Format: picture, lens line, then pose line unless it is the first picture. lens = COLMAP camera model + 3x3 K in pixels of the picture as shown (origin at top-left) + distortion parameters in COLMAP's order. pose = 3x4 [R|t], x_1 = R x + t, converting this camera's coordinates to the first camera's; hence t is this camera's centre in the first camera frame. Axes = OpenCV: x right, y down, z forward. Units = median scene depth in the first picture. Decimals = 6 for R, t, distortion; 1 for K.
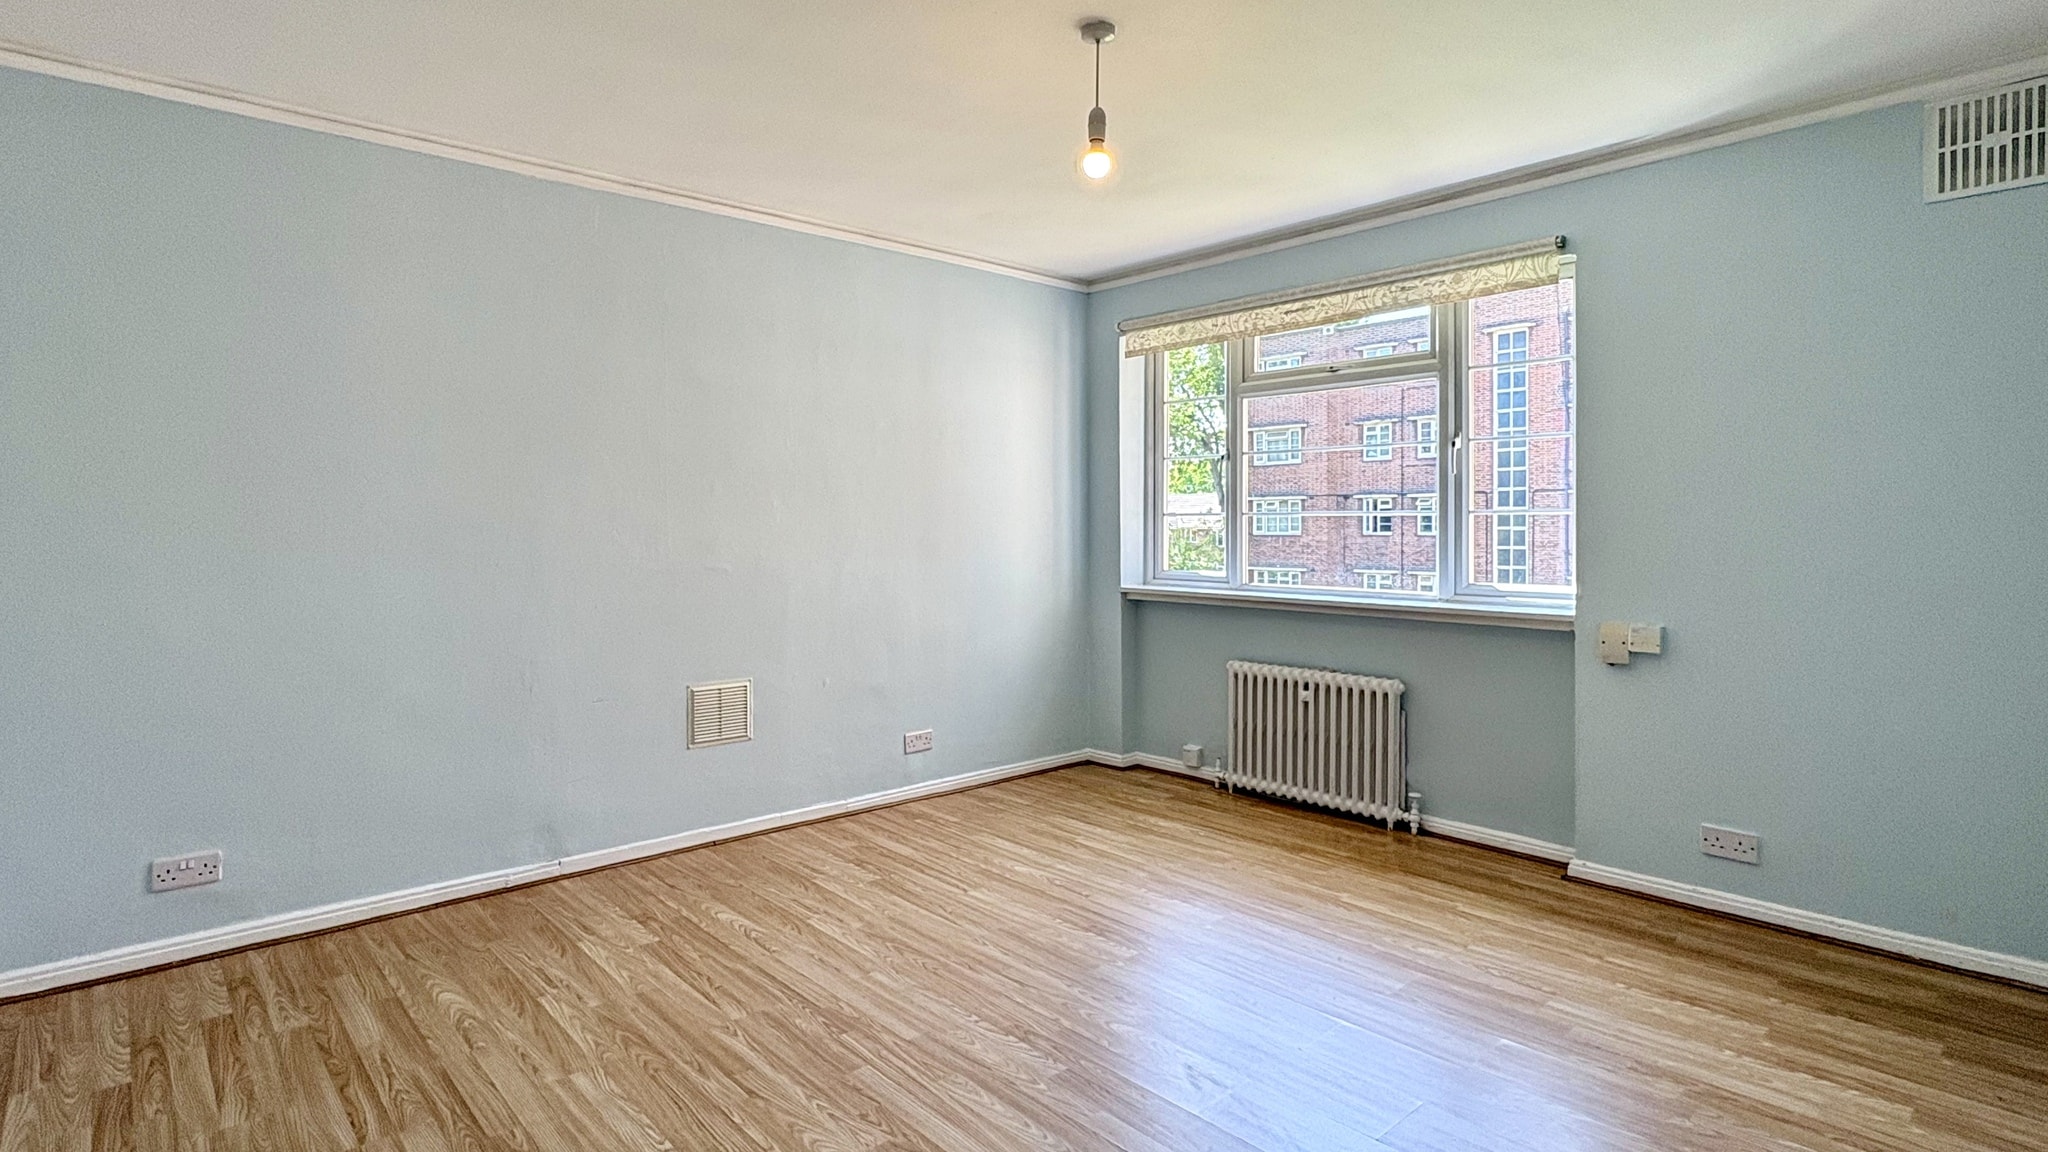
lens RADIAL K [[1028.0, 0, 1026.2], [0, 1028.0, 532.0], [0, 0, 1]] dist [0.000771, -0.000003]
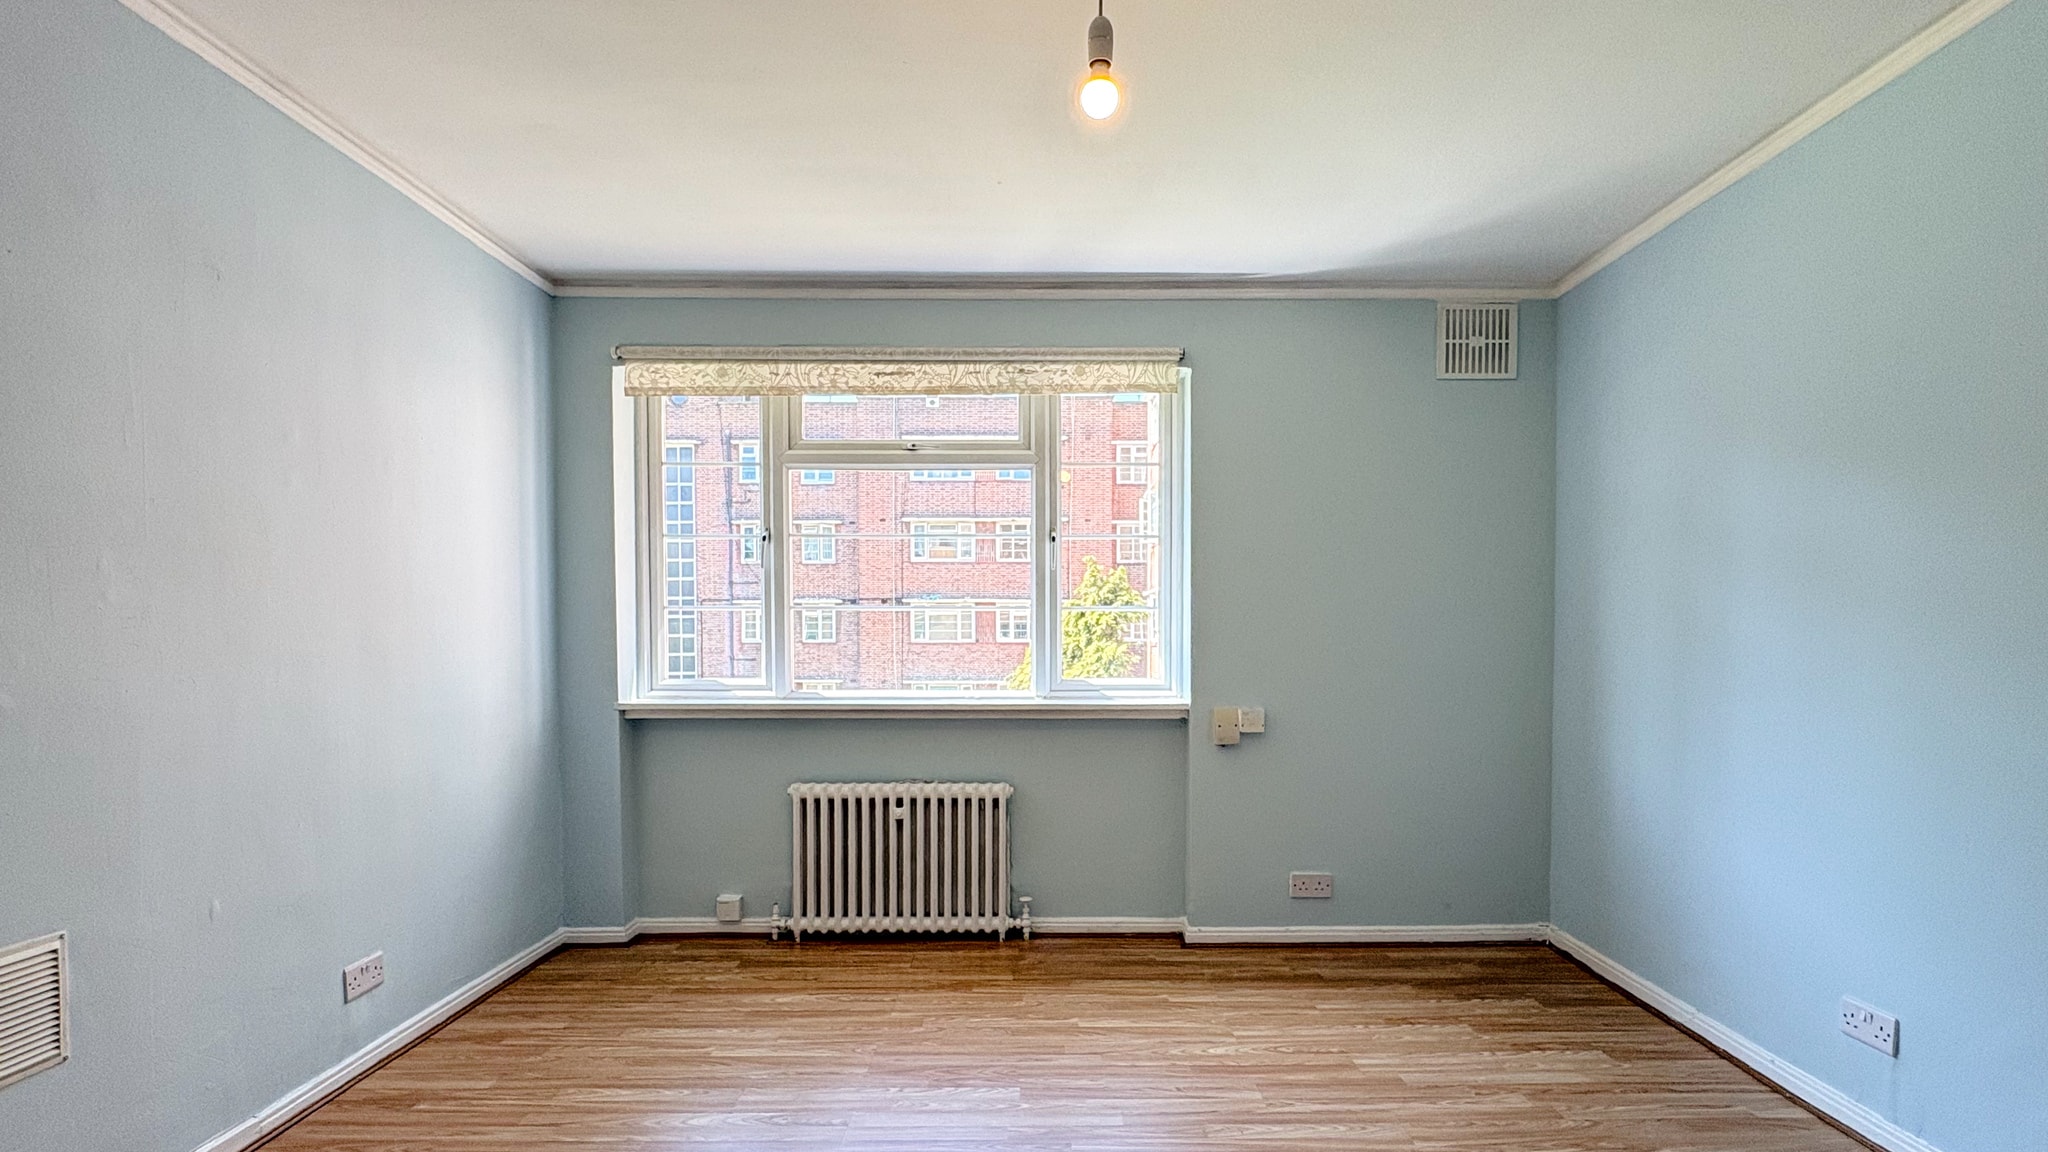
lens RADIAL K [[1001.4, 0, 1051.6], [0, 1001.4, 663.1], [0, 0, 1]] dist [-0.000525, -0.000245]
pose [[0.663911, -0.021813, 0.747493, -0.302625], [0.005390, 0.999688, 0.024385, 0.010220], [-0.747792, -0.012161, 0.663821, 0.352576]]
